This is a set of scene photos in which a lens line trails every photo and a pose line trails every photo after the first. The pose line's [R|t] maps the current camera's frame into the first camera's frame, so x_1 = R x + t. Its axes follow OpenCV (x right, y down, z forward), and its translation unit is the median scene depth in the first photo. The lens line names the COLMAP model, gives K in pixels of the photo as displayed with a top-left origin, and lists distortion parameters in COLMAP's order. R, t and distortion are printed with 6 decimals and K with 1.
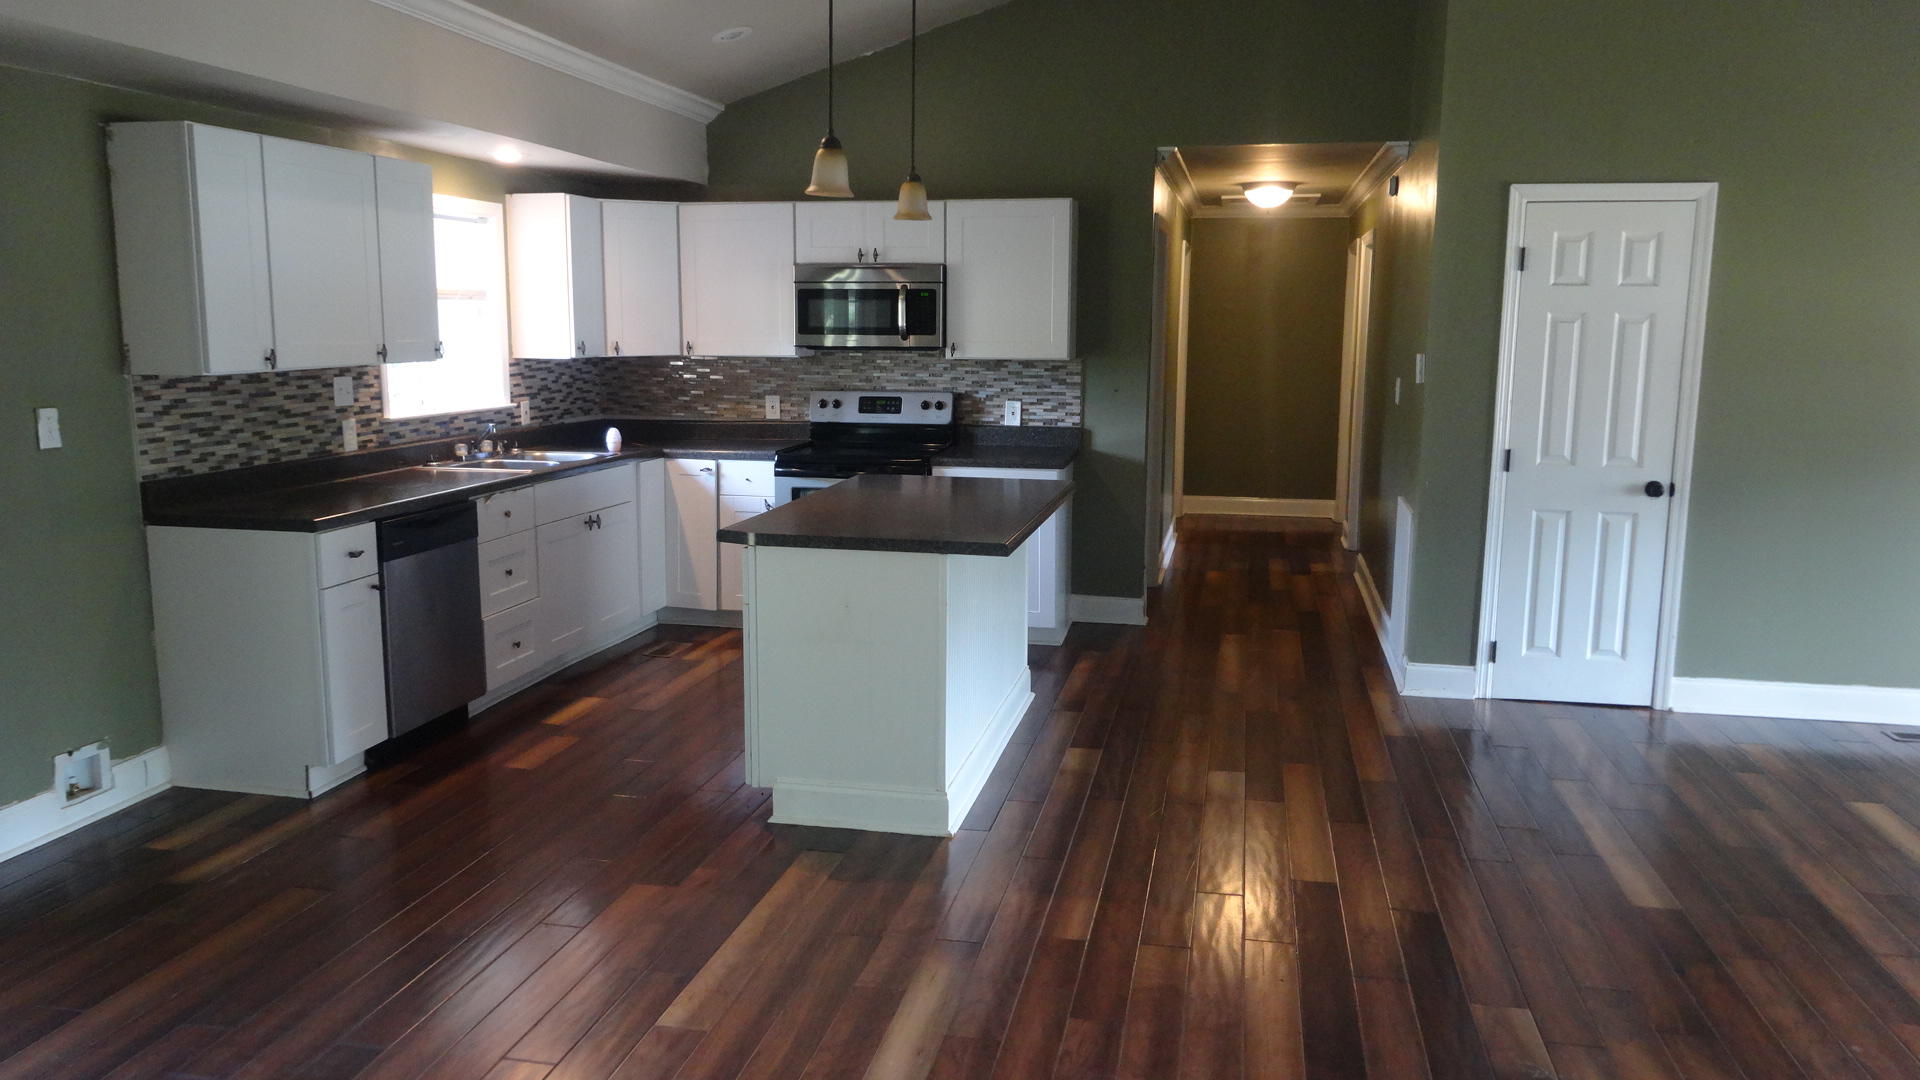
lens RADIAL K [[1434.7, 0, 957.3], [0, 1434.7, 542.5], [0, 0, 1]] dist [0.006529, 0.003488]
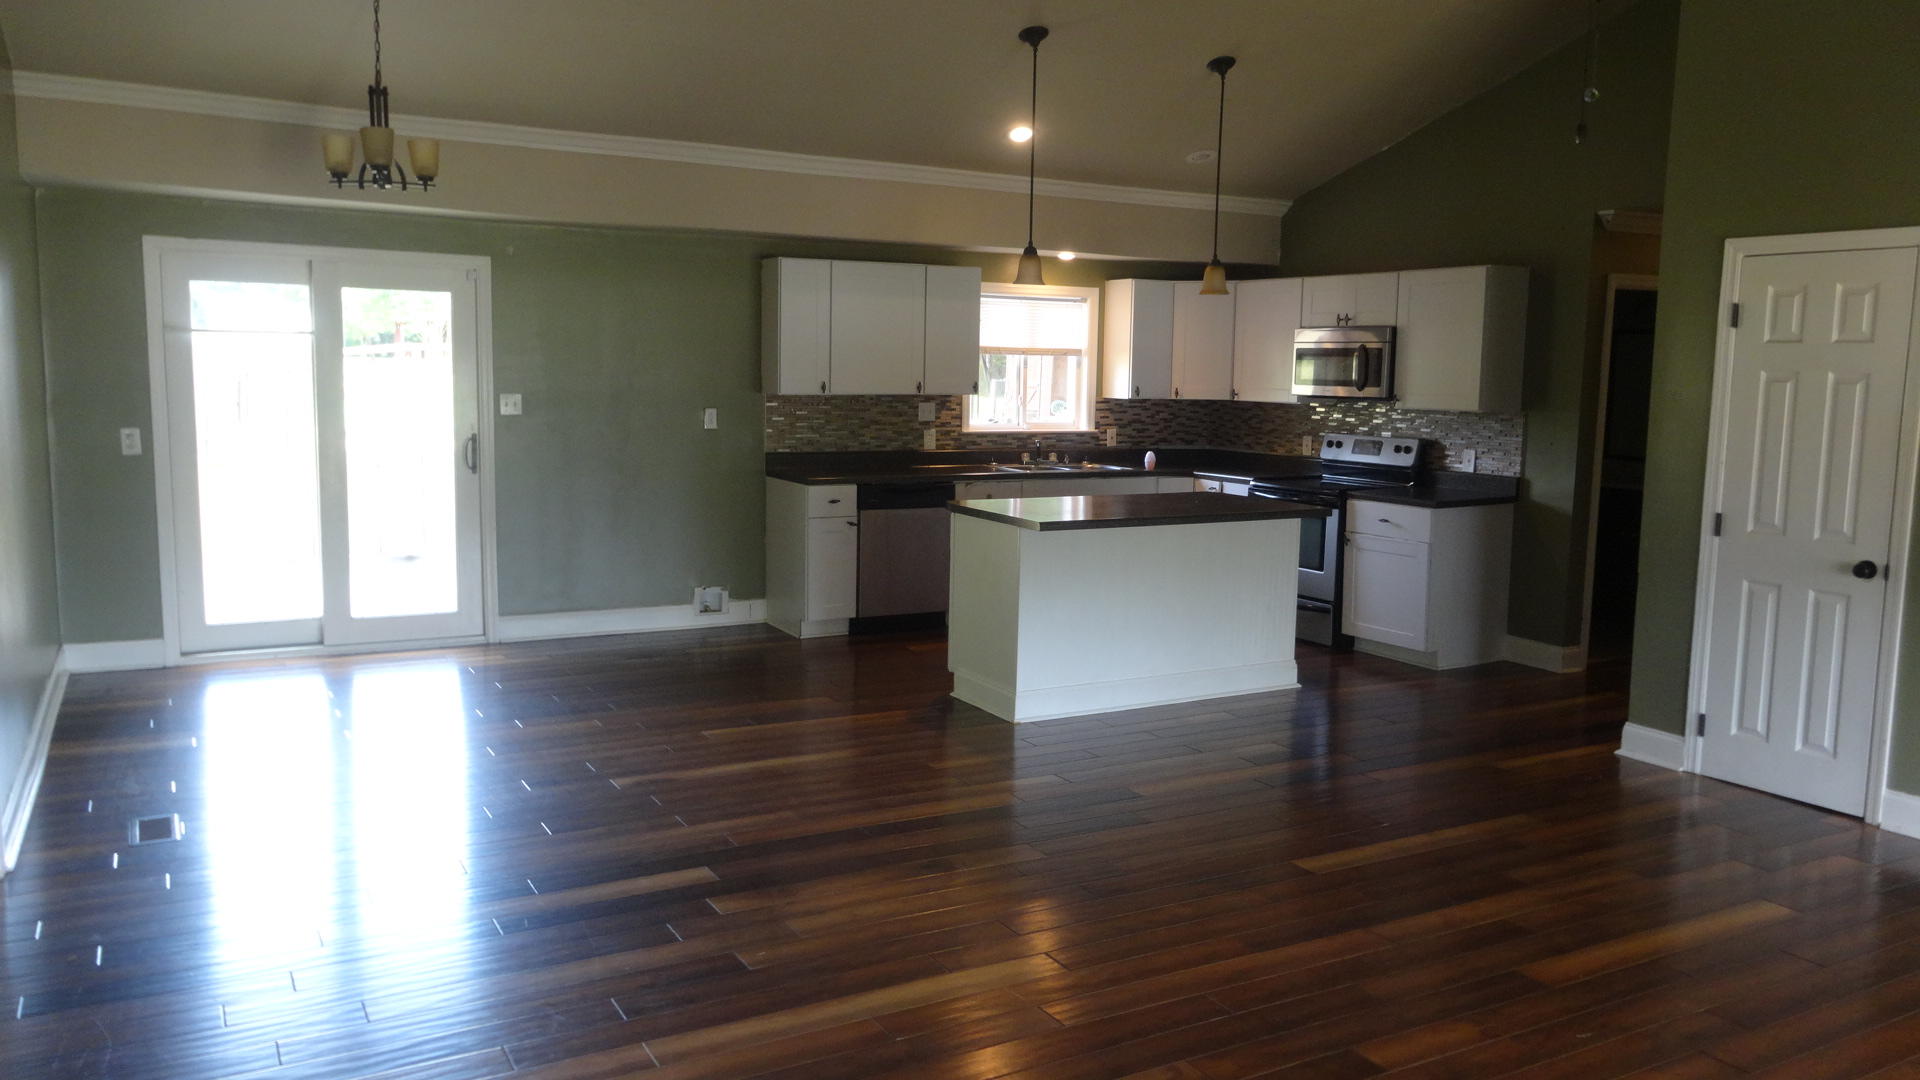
lens RADIAL K [[1434.7, 0, 968.4], [0, 1434.7, 537.5], [0, 0, 1]] dist [0.006529, 0.003488]
pose [[0.653741, 0.098158, -0.750325, 0.768086], [-0.132790, 0.991046, 0.013952, 0.004408], [0.744976, 0.090515, 0.660922, -0.004119]]
